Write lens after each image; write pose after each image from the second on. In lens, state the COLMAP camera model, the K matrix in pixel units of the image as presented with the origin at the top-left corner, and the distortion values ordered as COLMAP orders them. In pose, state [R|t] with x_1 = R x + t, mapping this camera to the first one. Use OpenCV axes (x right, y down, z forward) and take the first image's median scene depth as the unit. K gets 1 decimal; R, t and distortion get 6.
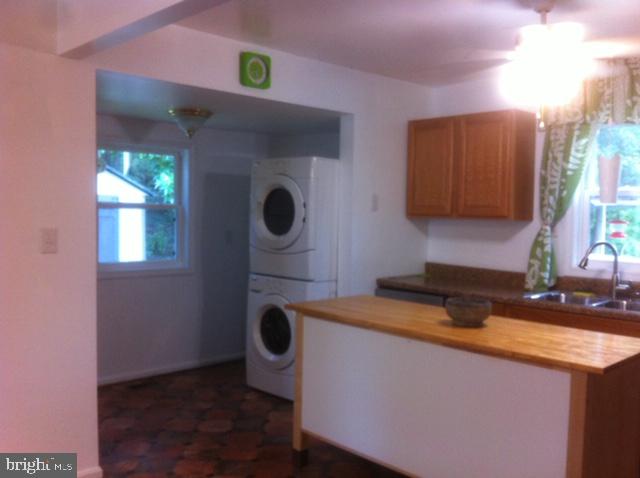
lens RADIAL K [[631.0, 0, 316.3], [0, 631.0, 238.0], [0, 0, 1]] dist [-0.015441, 0.000000]
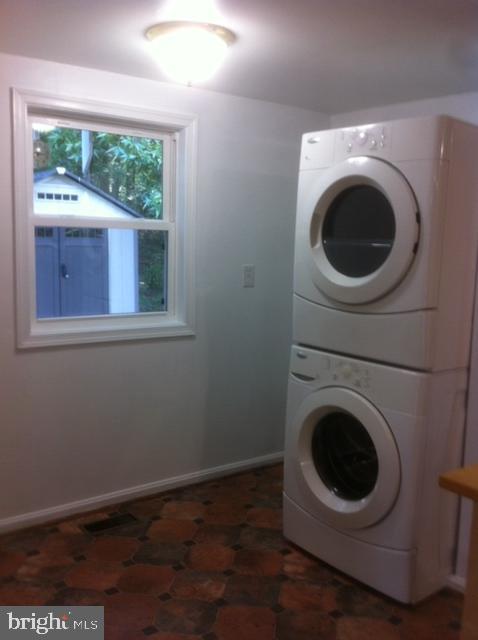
lens RADIAL K [[631.0, 0, 241.6], [0, 631.0, 325.1], [0, 0, 1]] dist [-0.015441, 0.000000]
pose [[0.993741, 0.026155, -0.108601, -0.107674], [-0.017043, 0.996320, 0.083999, -0.009046], [0.110399, -0.081622, 0.990530, 0.520197]]
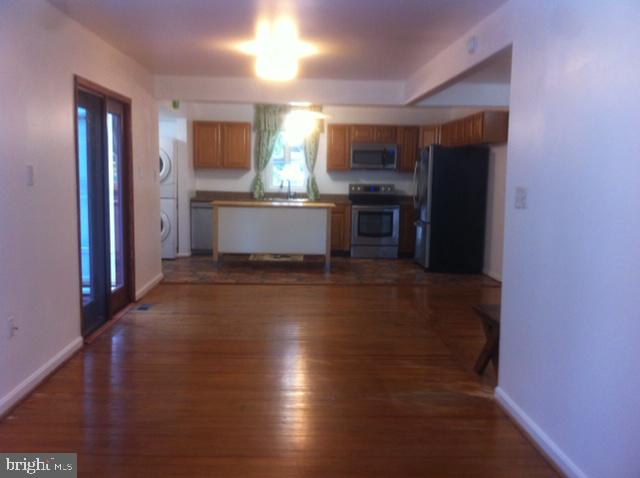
lens RADIAL K [[631.0, 0, 320.0], [0, 631.0, 240.0], [0, 0, 1]] dist [-0.015441, 0.000000]
pose [[0.639483, -0.080365, 0.764594, -1.342474], [0.027895, 0.996292, 0.081388, 0.050956], [-0.768299, -0.030717, 0.639353, -0.728044]]
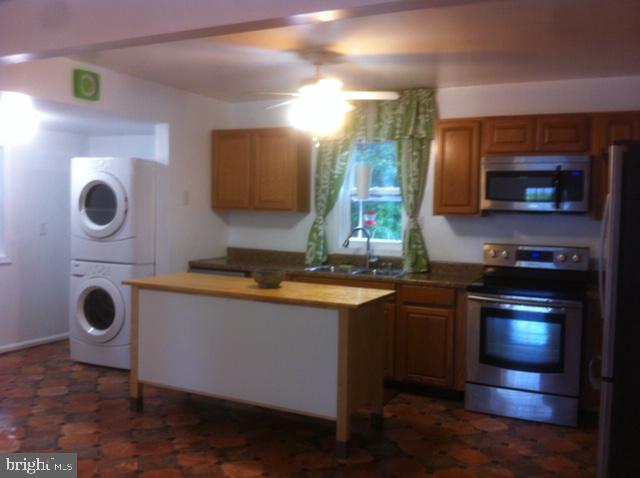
lens RADIAL K [[631.0, 0, 314.8], [0, 631.0, 239.0], [0, 0, 1]] dist [-0.015441, 0.000000]
pose [[0.939999, -0.015574, 0.340822, -0.095904], [0.012600, 0.999861, 0.010937, 0.013419], [-0.340944, -0.005986, 0.940064, -0.237961]]
